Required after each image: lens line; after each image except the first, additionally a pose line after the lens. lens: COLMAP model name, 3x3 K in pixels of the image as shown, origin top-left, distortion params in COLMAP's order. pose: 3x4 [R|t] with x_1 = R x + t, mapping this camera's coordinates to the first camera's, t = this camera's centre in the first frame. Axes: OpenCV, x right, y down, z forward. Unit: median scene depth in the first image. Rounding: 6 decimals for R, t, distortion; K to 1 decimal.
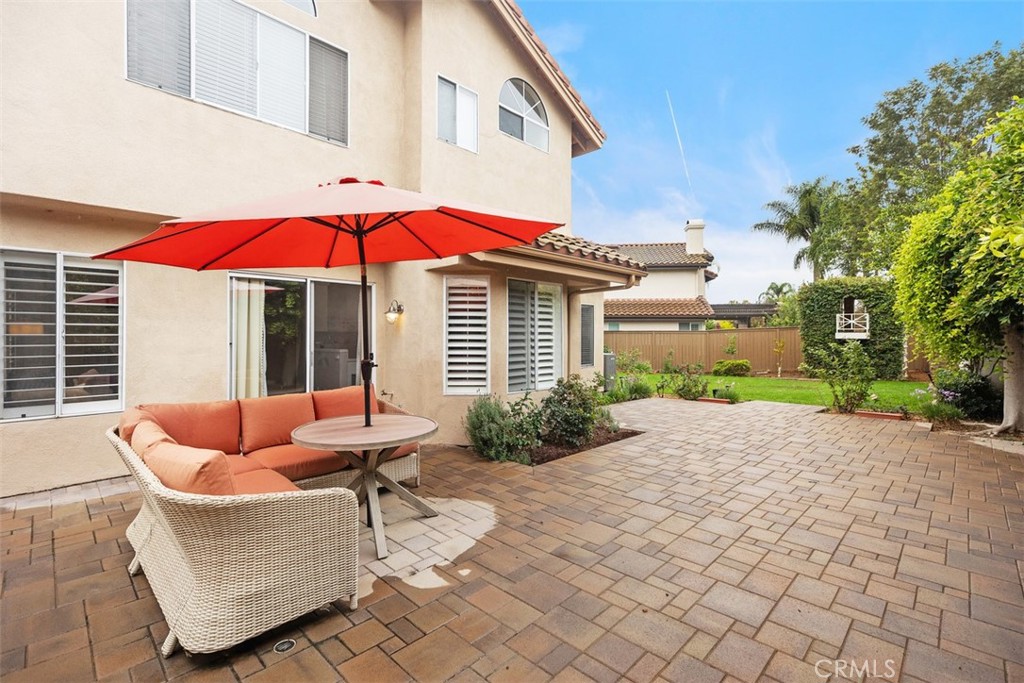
lens RADIAL K [[462.3, 0, 510.3], [0, 462.3, 332.8], [0, 0, 1]] dist [0.001545, -0.000908]
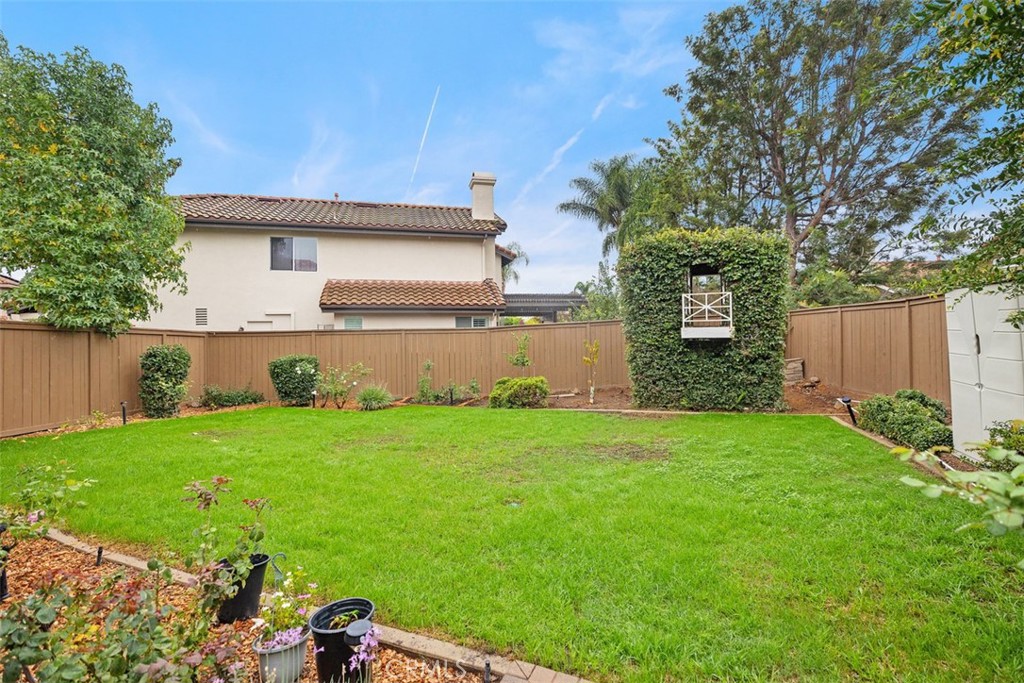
lens RADIAL K [[462.3, 0, 512.3], [0, 462.3, 338.1], [0, 0, 1]] dist [0.001545, -0.000908]
pose [[0.932449, -0.016796, 0.360911, 0.224476], [0.014010, 0.999848, 0.010336, 0.002801], [-0.361030, -0.004582, 0.932543, 0.397539]]
